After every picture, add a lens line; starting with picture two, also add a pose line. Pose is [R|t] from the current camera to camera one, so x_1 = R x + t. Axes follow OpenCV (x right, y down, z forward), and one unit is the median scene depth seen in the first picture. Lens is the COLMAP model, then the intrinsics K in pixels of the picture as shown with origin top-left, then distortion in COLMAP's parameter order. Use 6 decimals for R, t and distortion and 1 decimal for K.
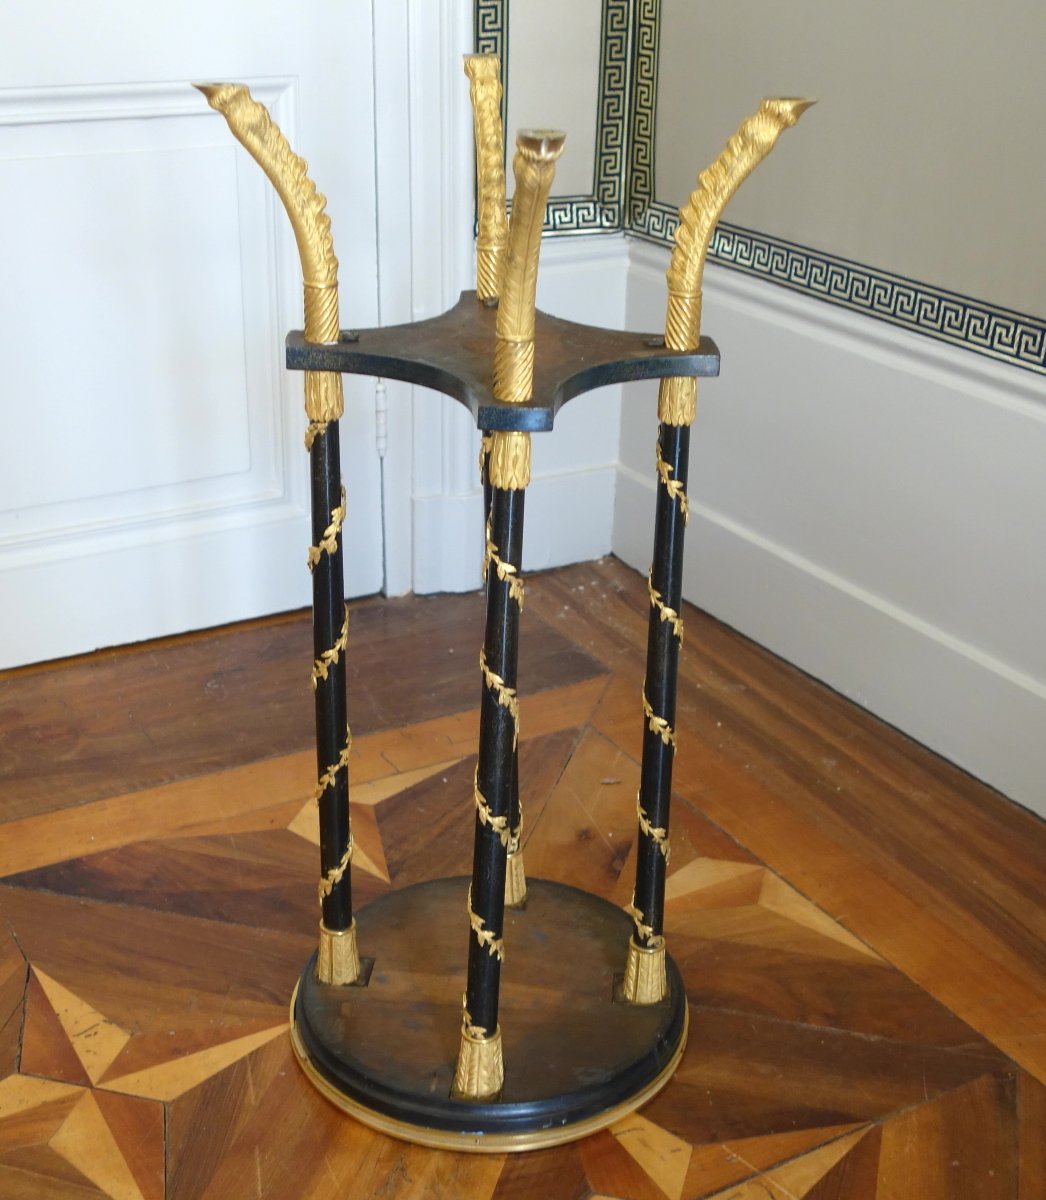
lens RADIAL K [[1722.2, 0, 539.4], [0, 1722.2, 585.9], [0, 0, 1]] dist [-0.014650, 0.000000]
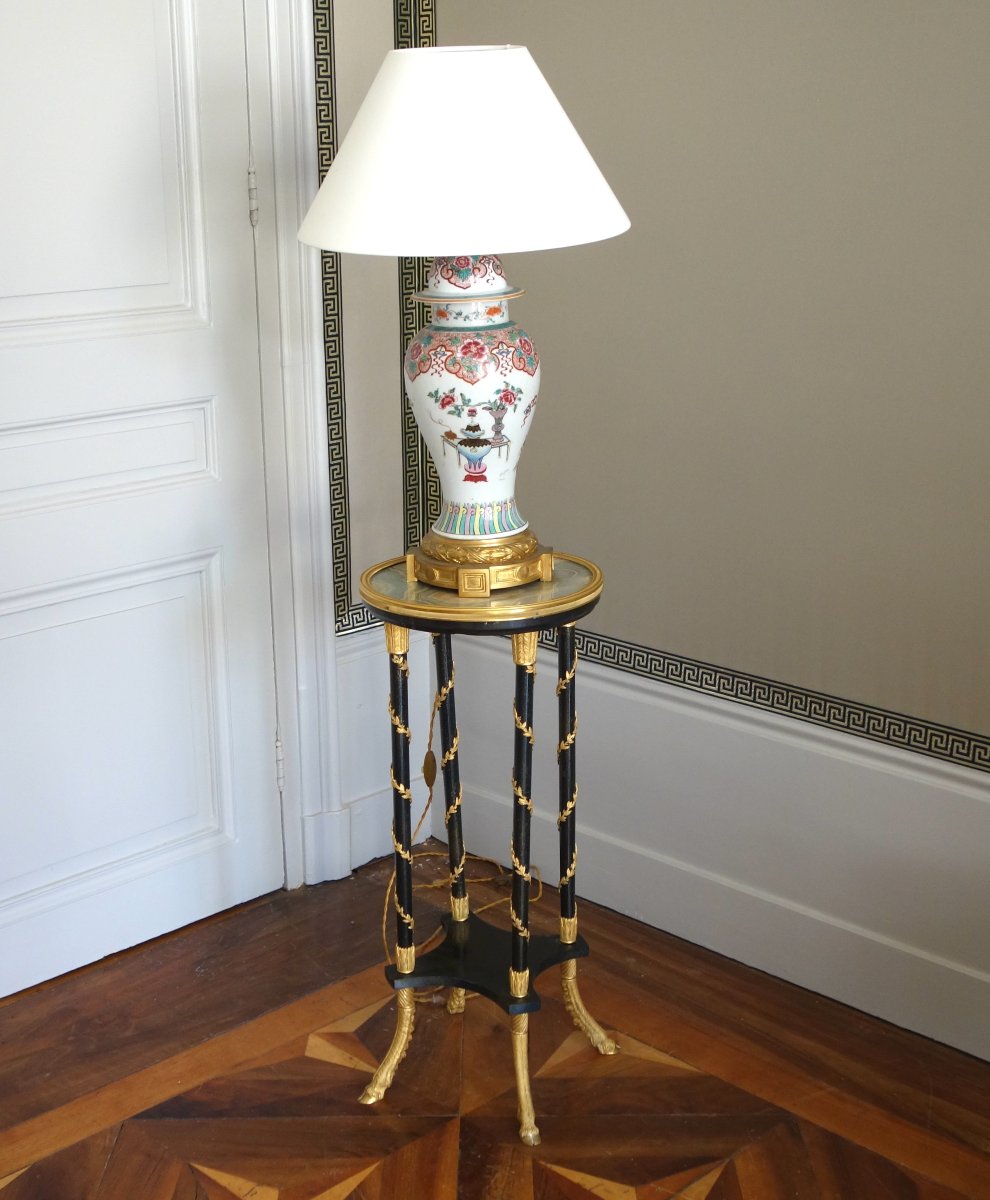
lens RADIAL K [[1758.1, 0, 516.4], [0, 1758.1, 600.0], [0, 0, 1]] dist [-0.018474, 0.000000]
pose [[0.965390, -0.097004, 0.242098, -0.282142], [0.126366, 0.985996, -0.108829, -0.057198], [-0.228151, 0.135655, 0.964129, -0.538187]]
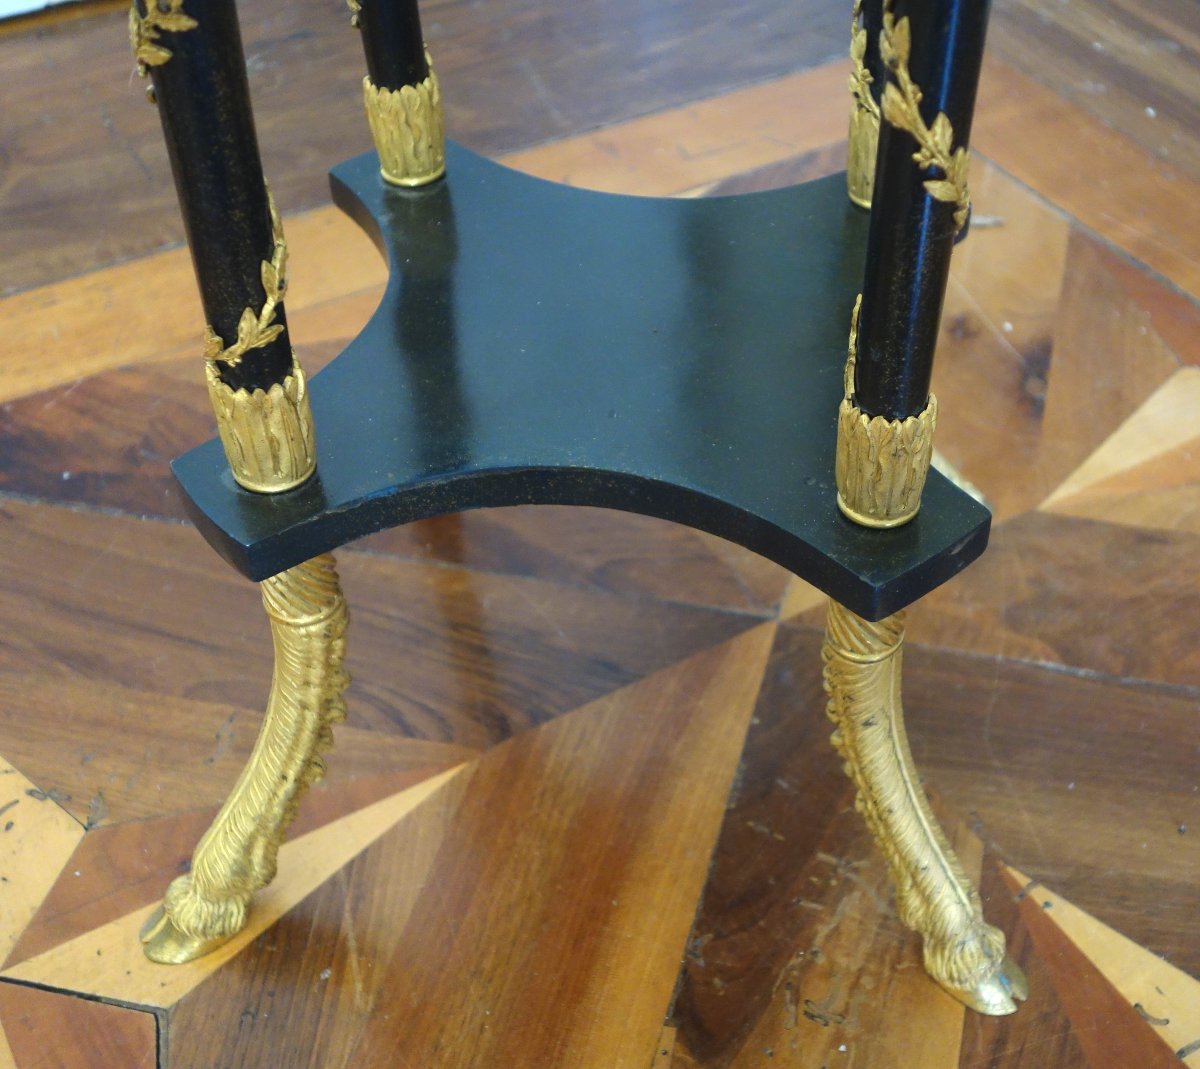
lens RADIAL K [[1652.8, 0, 734.6], [0, 1652.8, 578.6], [0, 0, 1]] dist [0.003645, 0.000000]
pose [[0.999082, -0.032599, 0.027792, -0.056943], [0.021339, 0.941277, 0.336962, 0.040440], [-0.037145, -0.336059, 0.941108, 0.461328]]
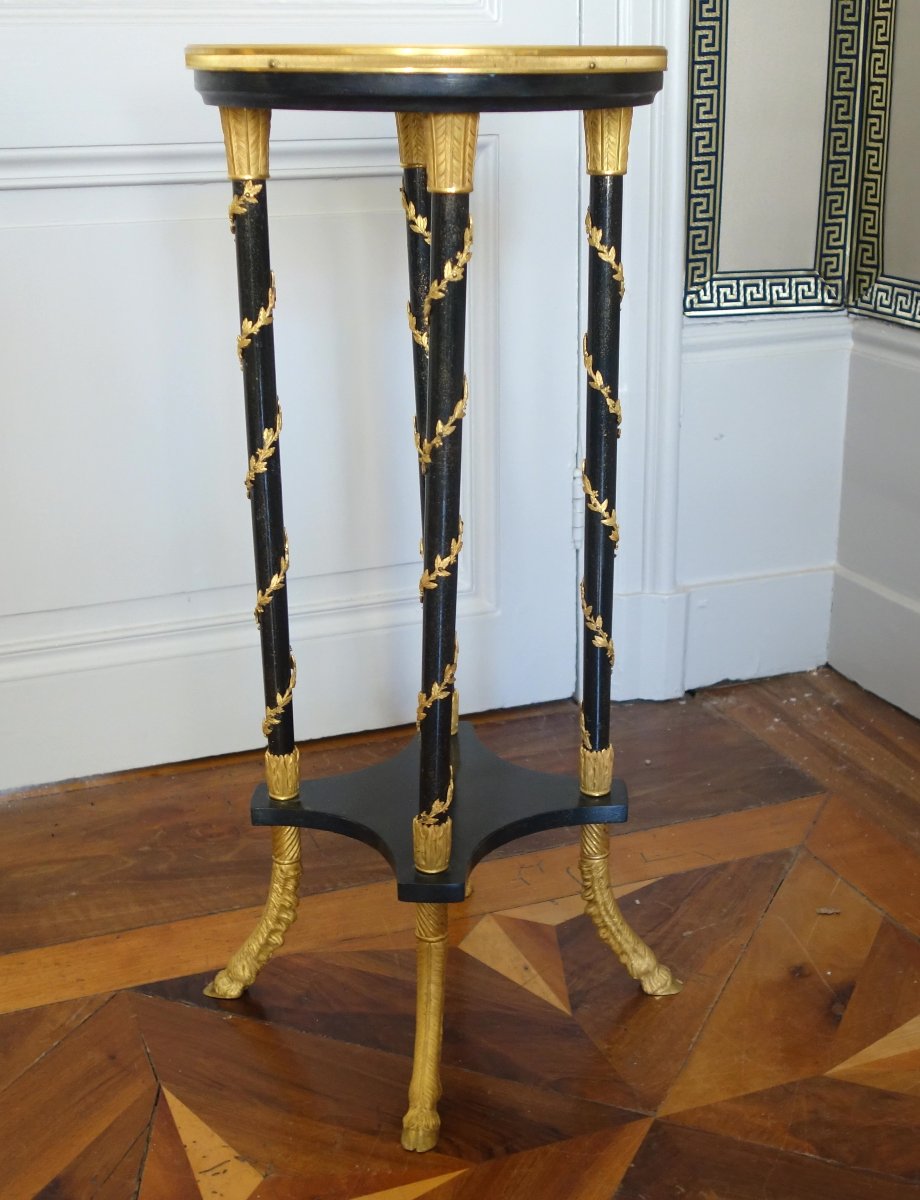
lens RADIAL K [[1666.1, 0, 484.8], [0, 1666.1, 608.5], [0, 0, 1]] dist [-0.025465, 0.000000]
pose [[0.988566, 0.019842, -0.149478, -0.007647], [-0.030803, 0.996974, -0.071371, 0.026027], [0.147609, 0.075160, 0.986186, 0.135019]]
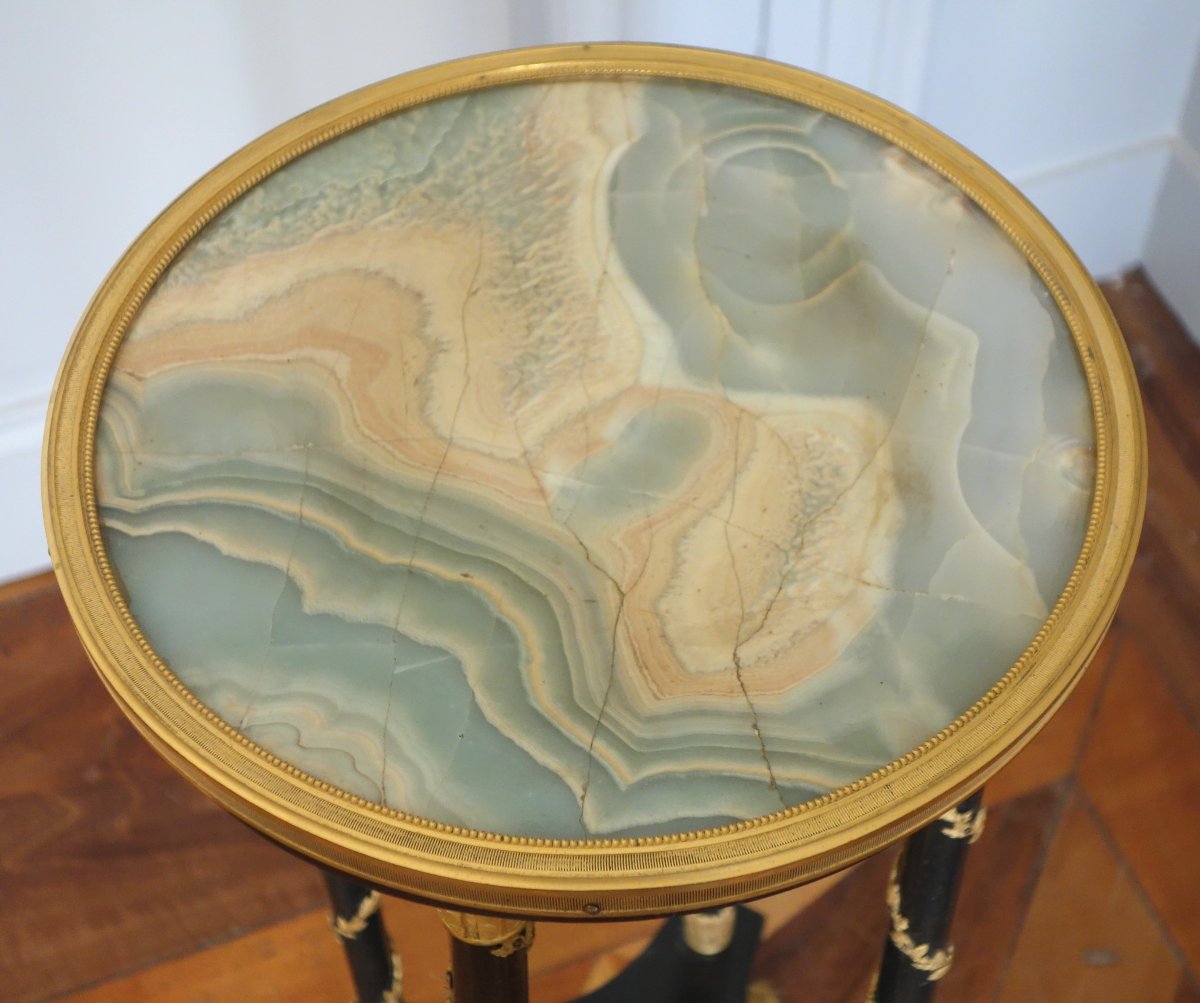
lens RADIAL K [[2182.3, 0, 610.4], [0, 2182.3, 489.6], [0, 0, 1]] dist [0.040202, 0.000000]
pose [[0.989121, 0.098460, -0.109291, -0.059165], [-0.036833, 0.885065, 0.464007, -0.370131], [0.142415, -0.454934, 0.879064, 0.381704]]
